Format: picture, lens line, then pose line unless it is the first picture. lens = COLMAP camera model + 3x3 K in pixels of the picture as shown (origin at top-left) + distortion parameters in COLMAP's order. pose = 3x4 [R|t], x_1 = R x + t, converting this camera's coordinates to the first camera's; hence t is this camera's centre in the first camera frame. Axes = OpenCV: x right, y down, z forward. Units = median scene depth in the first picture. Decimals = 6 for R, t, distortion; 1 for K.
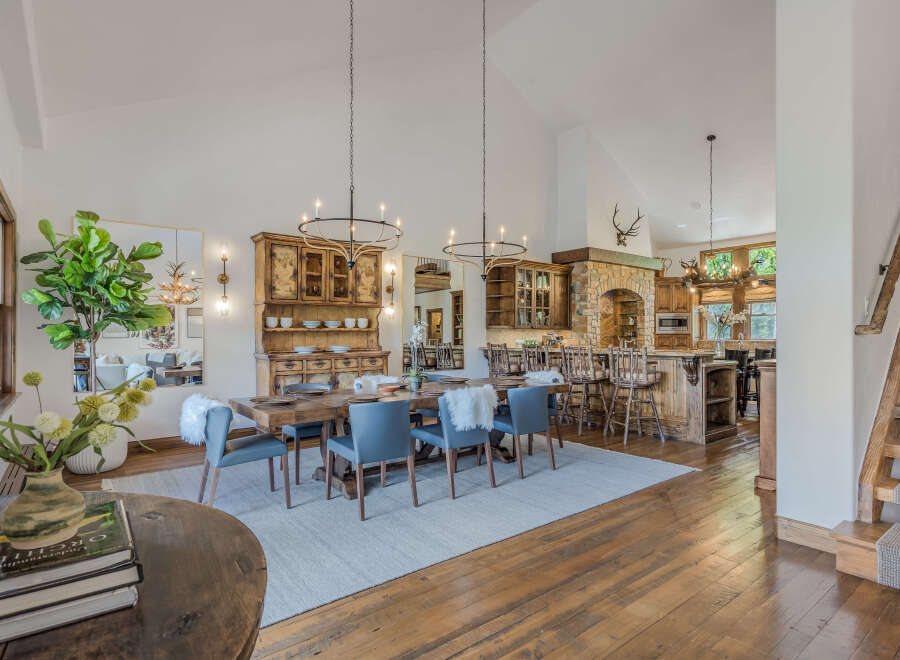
lens RADIAL K [[482.2, 0, 449.9], [0, 482.2, 331.1], [0, 0, 1]] dist [-0.005104, 0.004375]
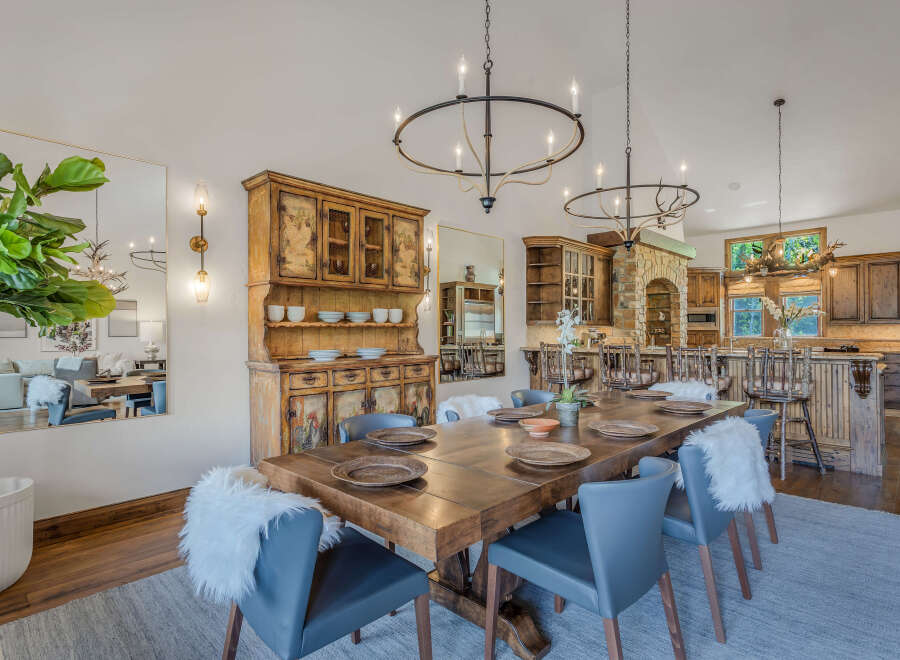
lens RADIAL K [[482.2, 0, 451.7], [0, 482.2, 327.4], [0, 0, 1]] dist [-0.005104, 0.004375]
pose [[0.990537, -0.001849, 0.137234, -0.216958], [0.002286, 0.999993, -0.003026, 0.003101], [-0.137227, 0.003311, 0.990534, 0.312273]]
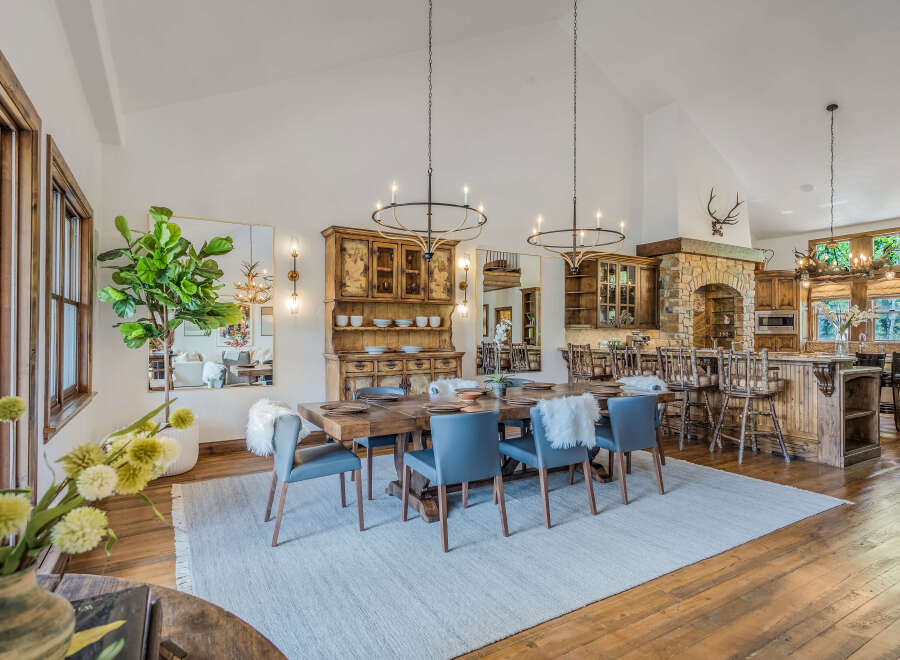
lens RADIAL K [[482.2, 0, 450.4], [0, 482.2, 328.2], [0, 0, 1]] dist [-0.005104, 0.004375]
pose [[0.991964, 0.002032, -0.126504, -0.035216], [-0.002535, 0.999990, -0.003815, -0.000585], [0.126495, 0.004105, 0.991959, 0.080048]]
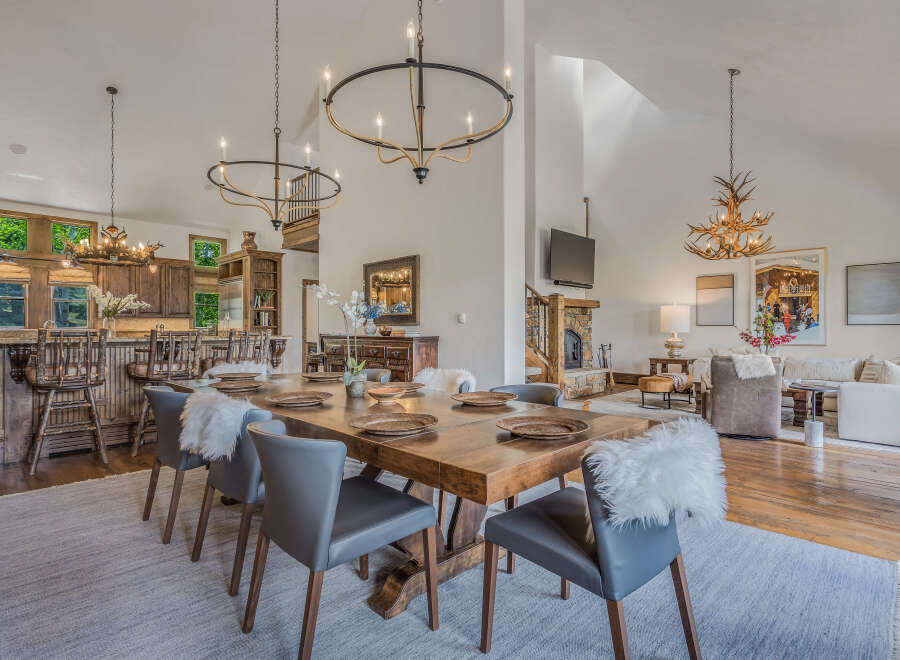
lens RADIAL K [[482.2, 0, 445.2], [0, 482.2, 324.4], [0, 0, 1]] dist [-0.005104, 0.004375]
pose [[-0.123921, 0.011722, 0.992223, -0.521629], [-0.009348, 0.999872, -0.012979, 0.026305], [-0.992248, -0.010884, -0.123796, 0.709451]]
